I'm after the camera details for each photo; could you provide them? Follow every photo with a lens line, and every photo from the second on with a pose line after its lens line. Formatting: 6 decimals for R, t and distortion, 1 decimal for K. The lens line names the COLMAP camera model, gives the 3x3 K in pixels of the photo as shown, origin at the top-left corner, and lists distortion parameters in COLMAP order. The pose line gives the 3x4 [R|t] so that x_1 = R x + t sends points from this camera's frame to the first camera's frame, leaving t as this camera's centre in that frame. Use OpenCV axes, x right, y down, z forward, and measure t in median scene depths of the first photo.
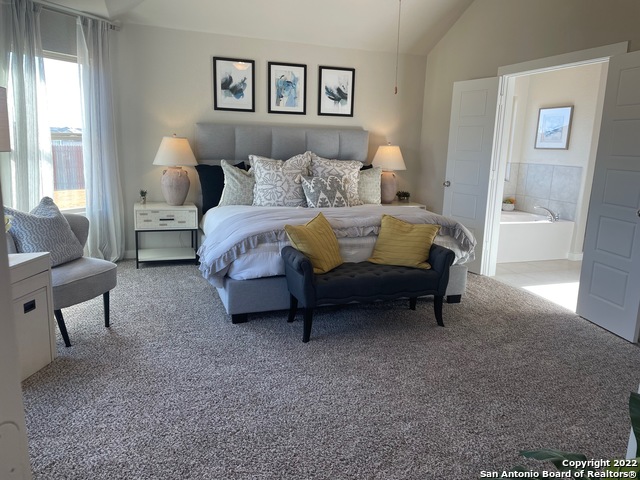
lens RADIAL K [[492.2, 0, 323.2], [0, 492.2, 237.0], [0, 0, 1]] dist [0.034988, -0.041564]
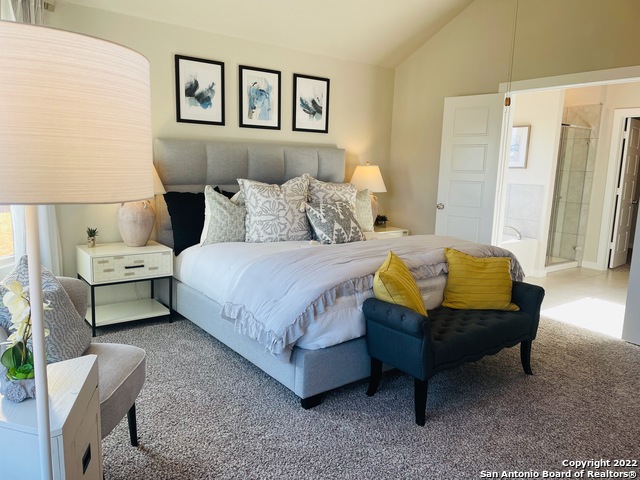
lens RADIAL K [[492.2, 0, 317.7], [0, 492.2, 241.3], [0, 0, 1]] dist [0.034988, -0.041564]
pose [[0.953733, -0.051045, 0.296289, -0.269679], [0.058093, 0.998198, -0.015027, -0.045799], [-0.294988, 0.031544, 0.954980, 0.202401]]
